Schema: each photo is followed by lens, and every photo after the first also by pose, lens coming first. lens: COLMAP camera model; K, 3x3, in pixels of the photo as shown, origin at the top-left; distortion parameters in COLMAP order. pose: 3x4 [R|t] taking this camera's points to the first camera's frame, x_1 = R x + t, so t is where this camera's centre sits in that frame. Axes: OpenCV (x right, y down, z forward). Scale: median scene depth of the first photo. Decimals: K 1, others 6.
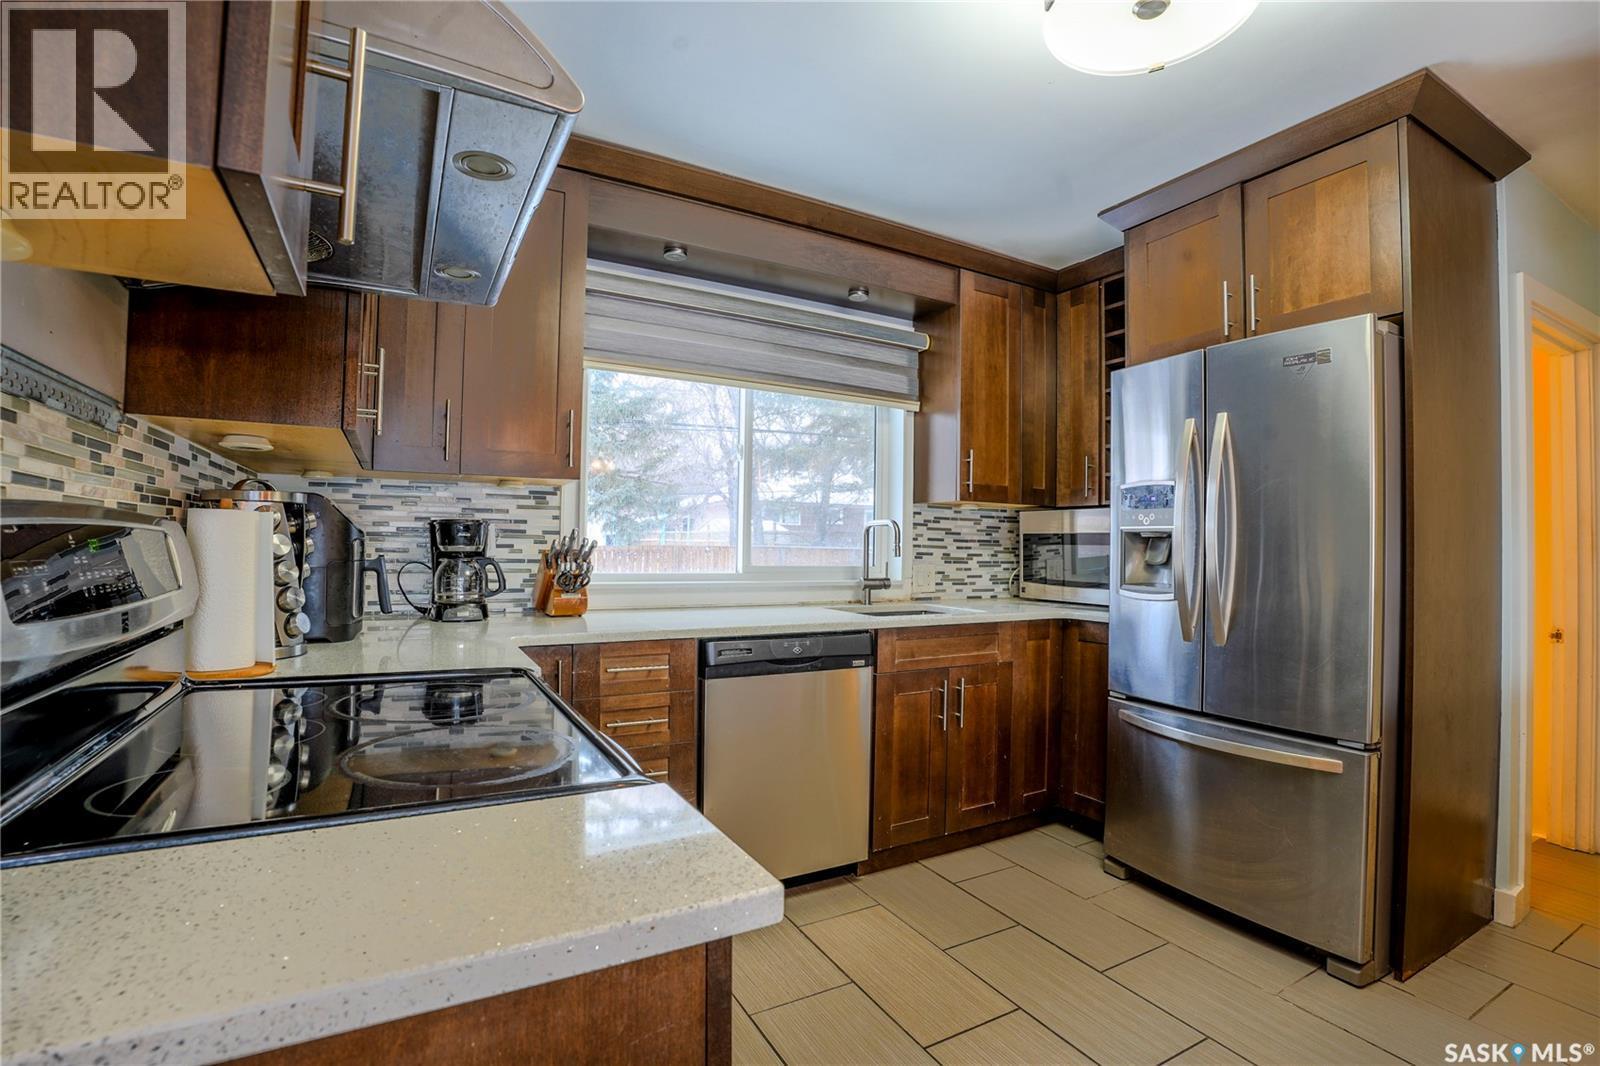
lens RADIAL K [[736.6, 0, 800.0], [0, 736.6, 533.0], [0, 0, 1]] dist [-0.076374, 0.025920]
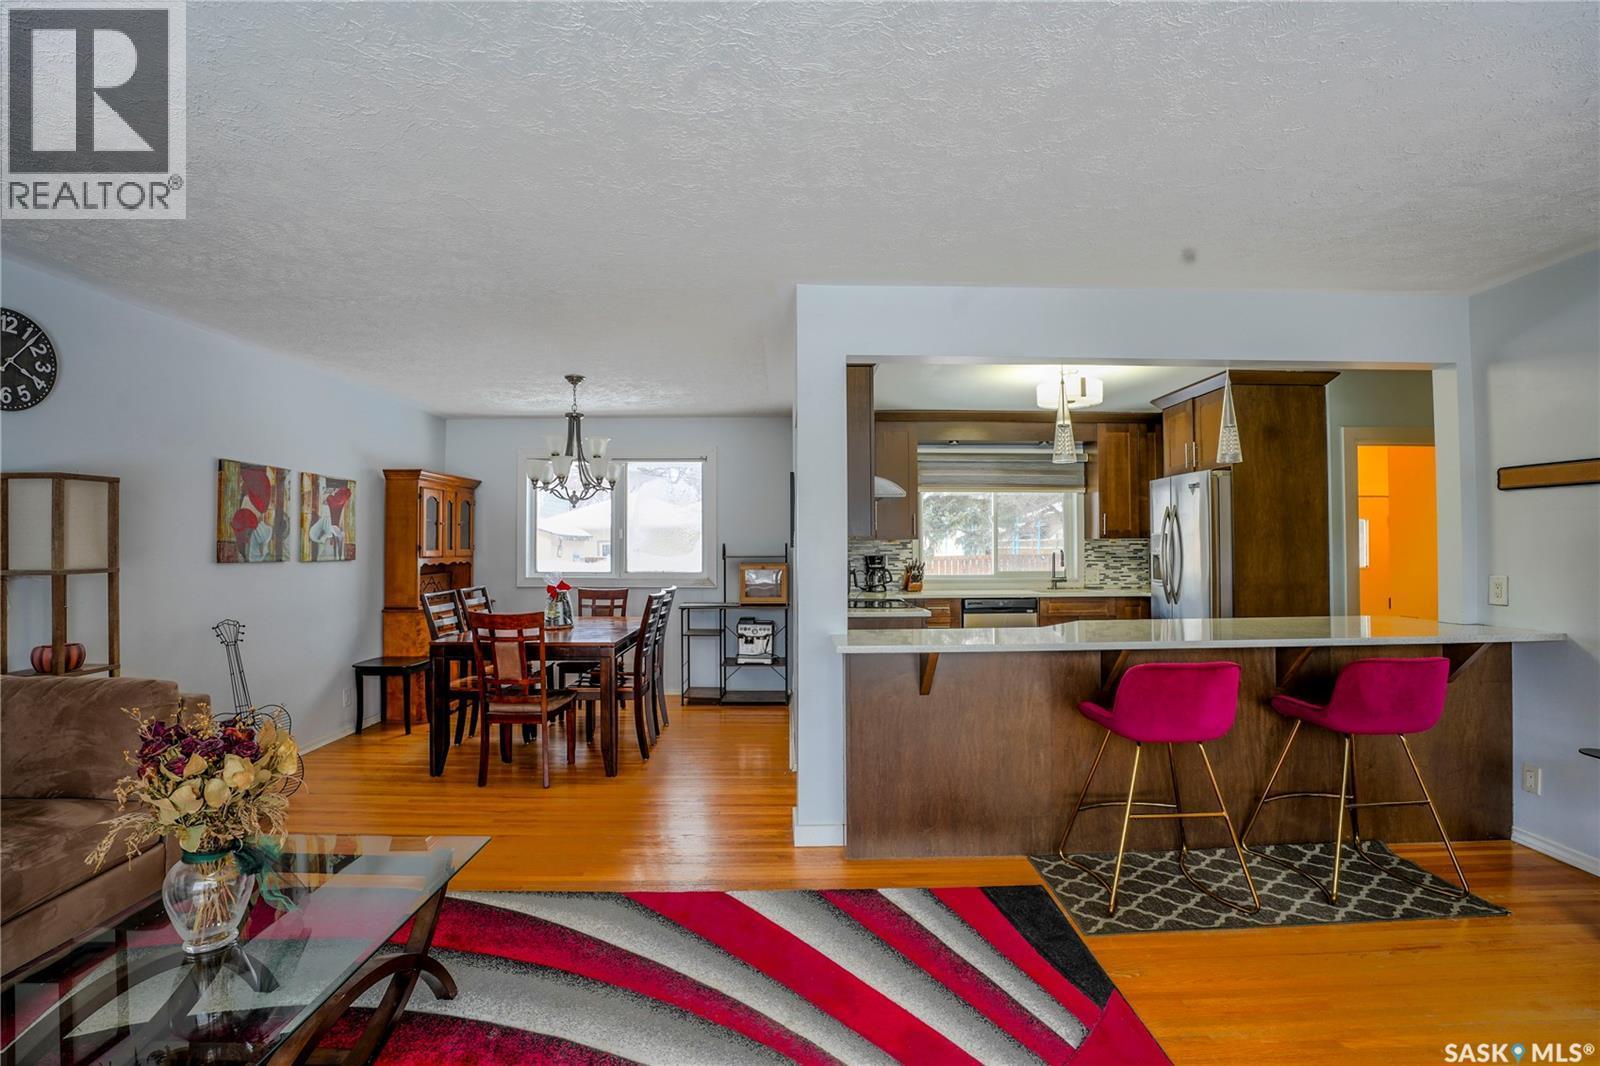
lens RADIAL K [[736.6, 0, 800.0], [0, 736.6, 533.0], [0, 0, 1]] dist [-0.076374, 0.025920]
pose [[0.880817, -0.028462, -0.472600, 0.530508], [0.025143, 0.999595, -0.013339, -0.065046], [0.472789, -0.000133, 0.881176, -1.415334]]
